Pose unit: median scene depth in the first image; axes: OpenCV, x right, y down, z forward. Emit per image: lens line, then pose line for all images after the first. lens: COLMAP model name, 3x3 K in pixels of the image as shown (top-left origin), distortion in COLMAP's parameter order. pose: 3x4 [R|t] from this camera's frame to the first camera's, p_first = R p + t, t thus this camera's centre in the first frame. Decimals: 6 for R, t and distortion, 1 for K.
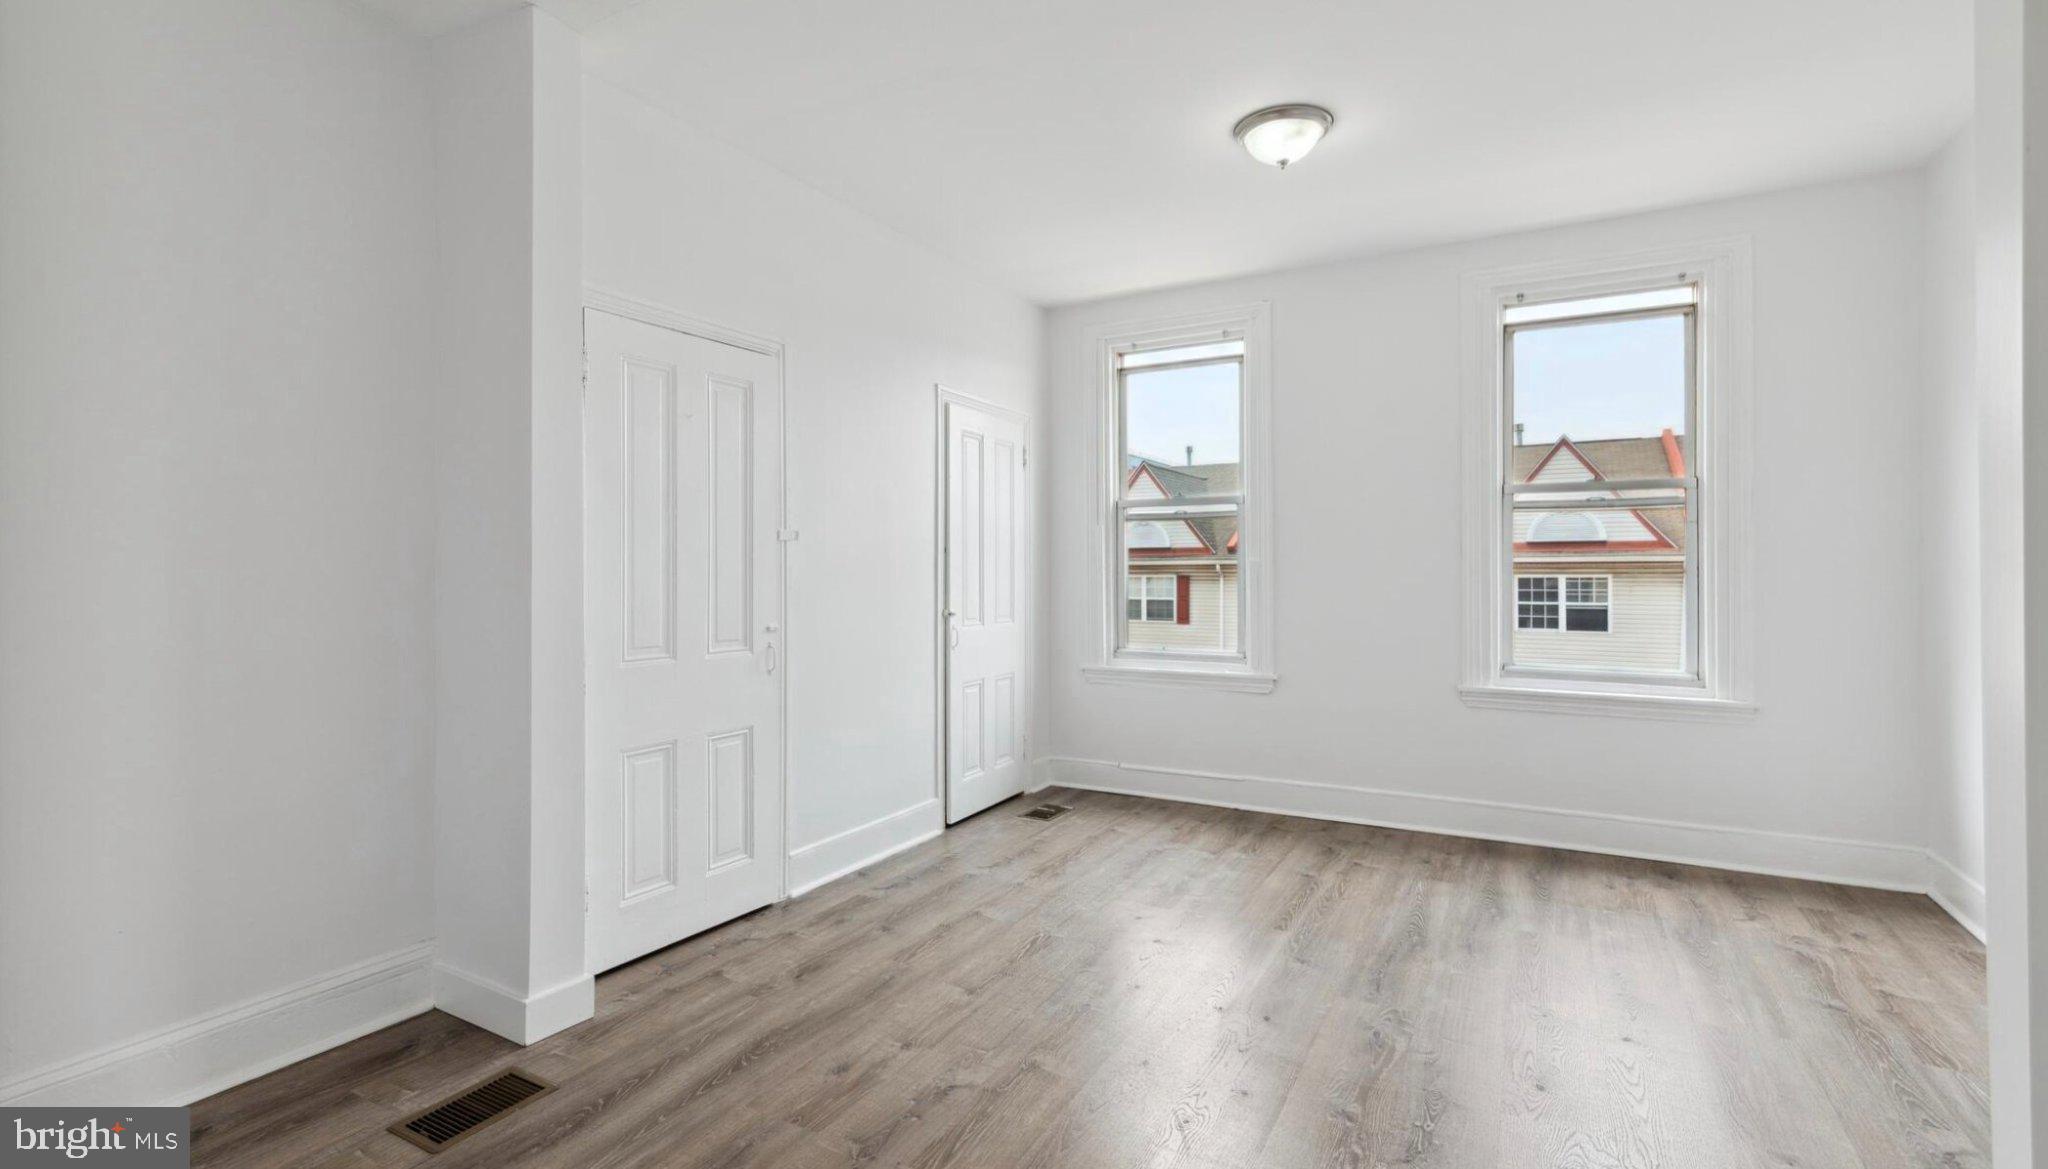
lens RADIAL K [[923.3, 0, 1032.3], [0, 923.3, 562.7], [0, 0, 1]] dist [0.013619, 0.000175]
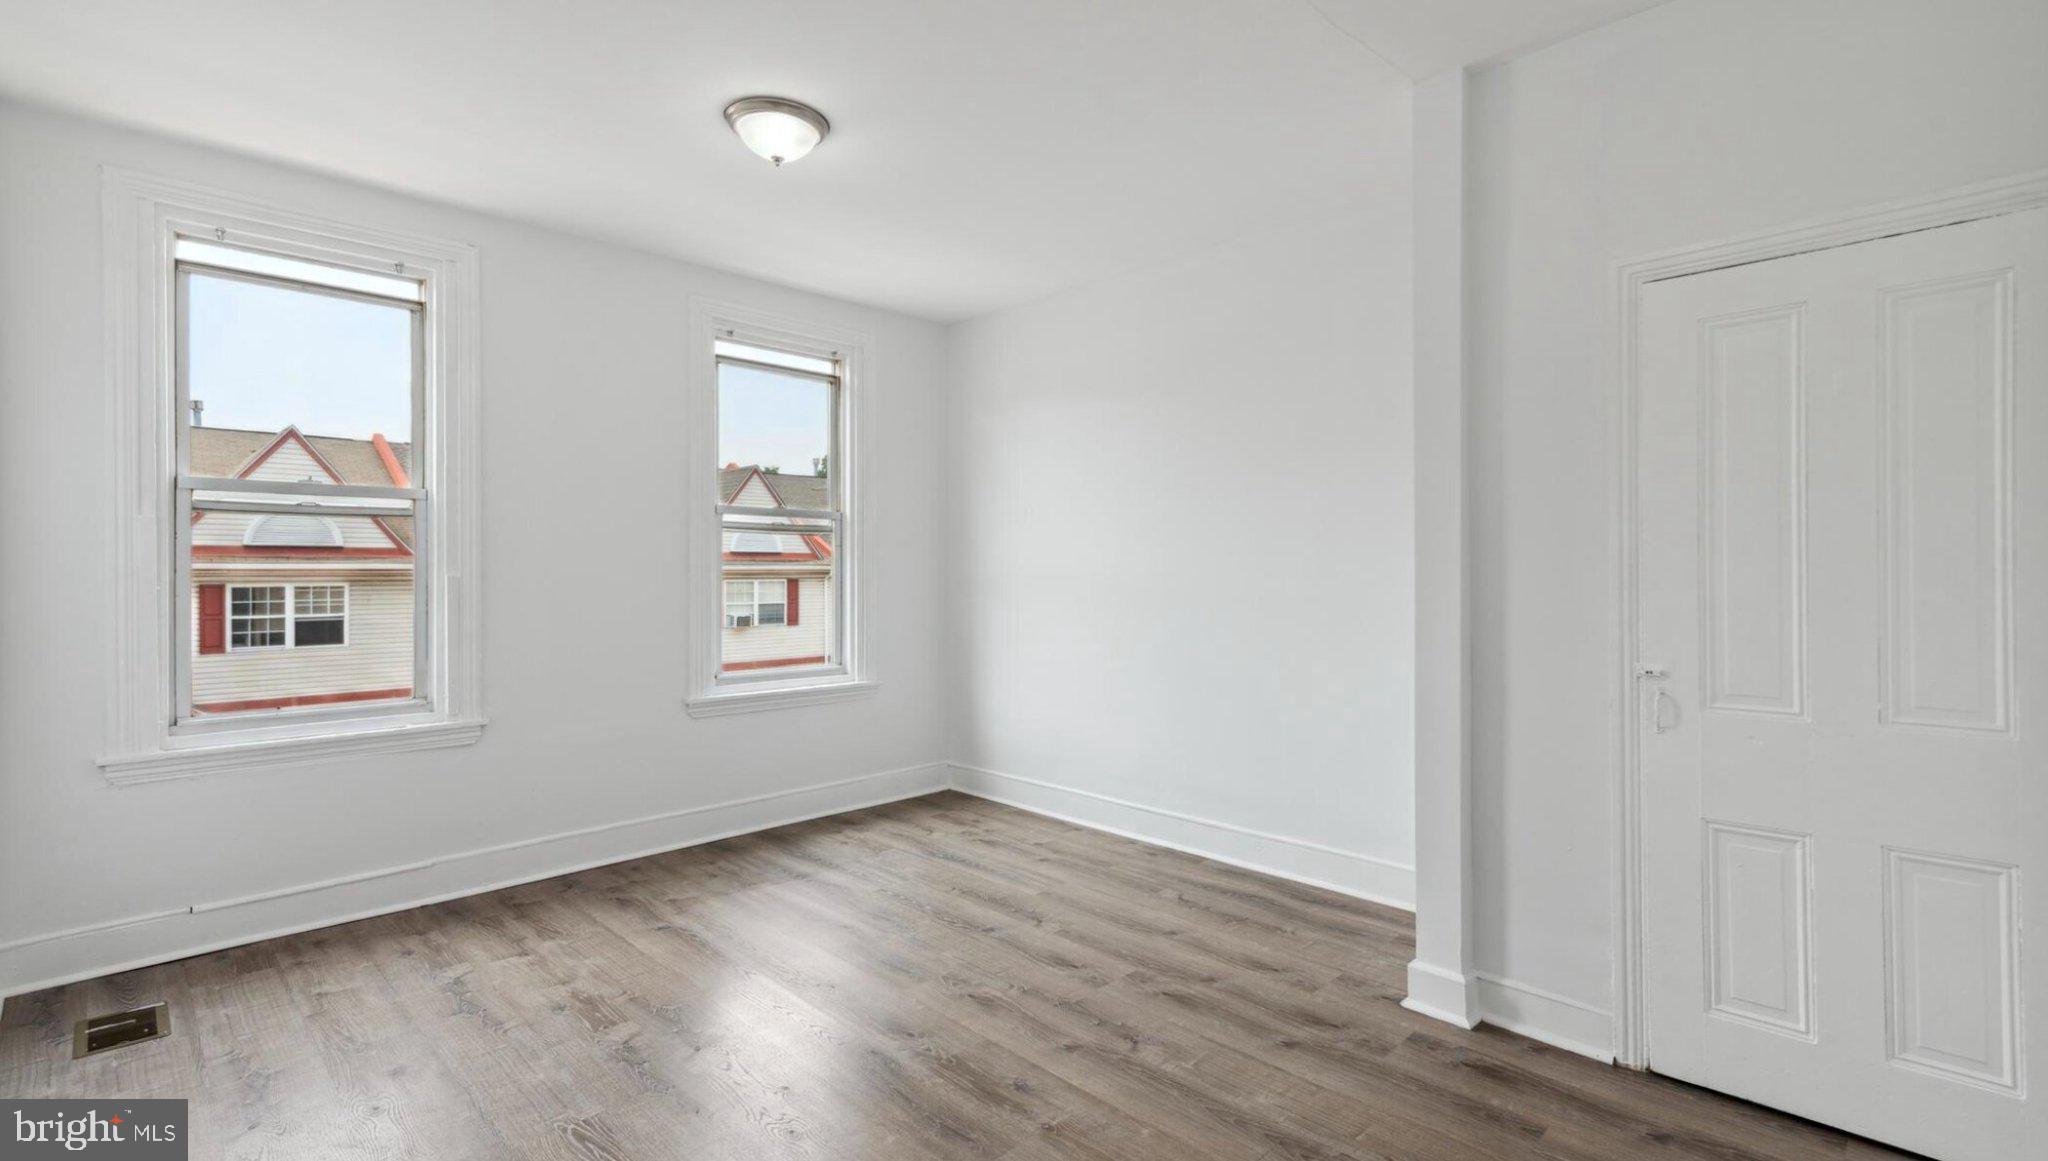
lens RADIAL K [[923.3, 0, 1032.7], [0, 923.3, 571.2], [0, 0, 1]] dist [0.013619, 0.000175]
pose [[0.290563, 0.003102, 0.956851, -0.077058], [-0.005736, 0.999982, -0.001500, -0.001588], [-0.956839, -0.005052, 0.290575, 0.065912]]
